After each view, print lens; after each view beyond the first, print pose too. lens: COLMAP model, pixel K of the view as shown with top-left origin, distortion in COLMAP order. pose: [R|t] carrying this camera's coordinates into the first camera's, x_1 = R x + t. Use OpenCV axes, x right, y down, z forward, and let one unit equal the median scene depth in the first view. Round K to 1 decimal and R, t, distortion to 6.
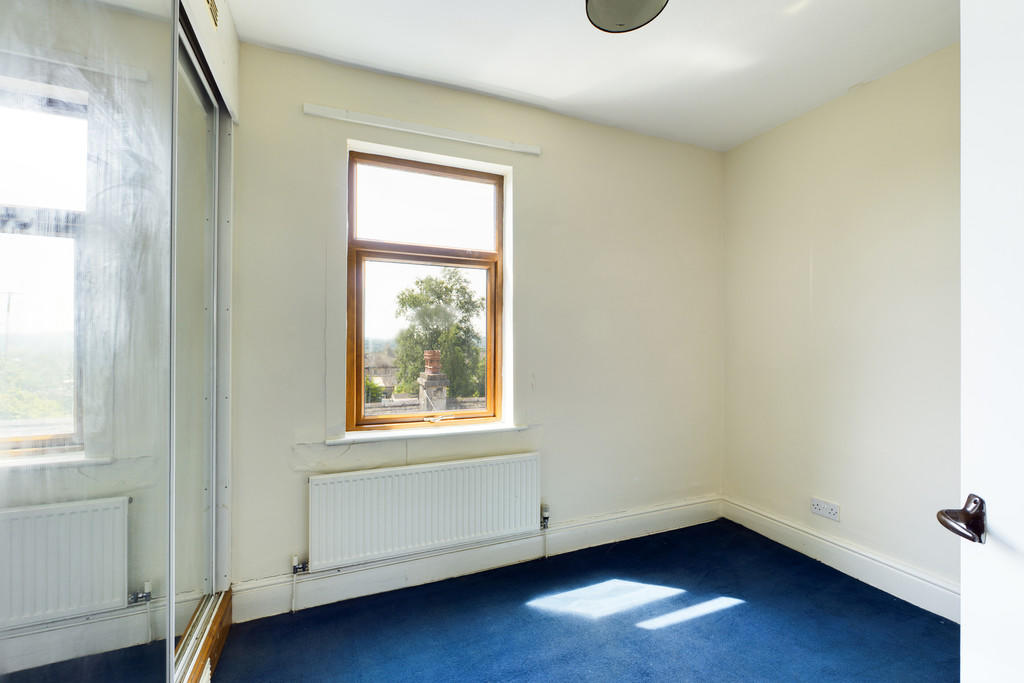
lens RADIAL K [[426.8, 0, 512.0], [0, 426.8, 341.5], [0, 0, 1]] dist [-0.001441, -0.000344]
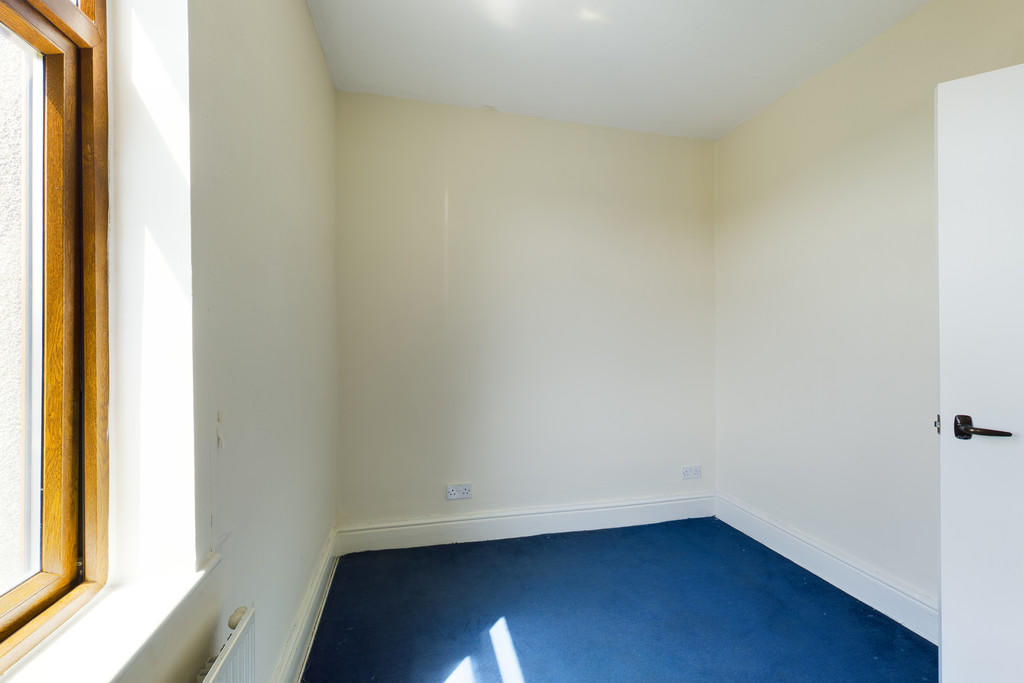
lens RADIAL K [[426.8, 0, 512.0], [0, 426.8, 341.5], [0, 0, 1]] dist [-0.001441, -0.000344]
pose [[0.167917, -0.009165, 0.985759, -0.281319], [-0.006330, 0.999926, 0.010375, 0.006906], [-0.985781, -0.007982, 0.167846, 0.676097]]
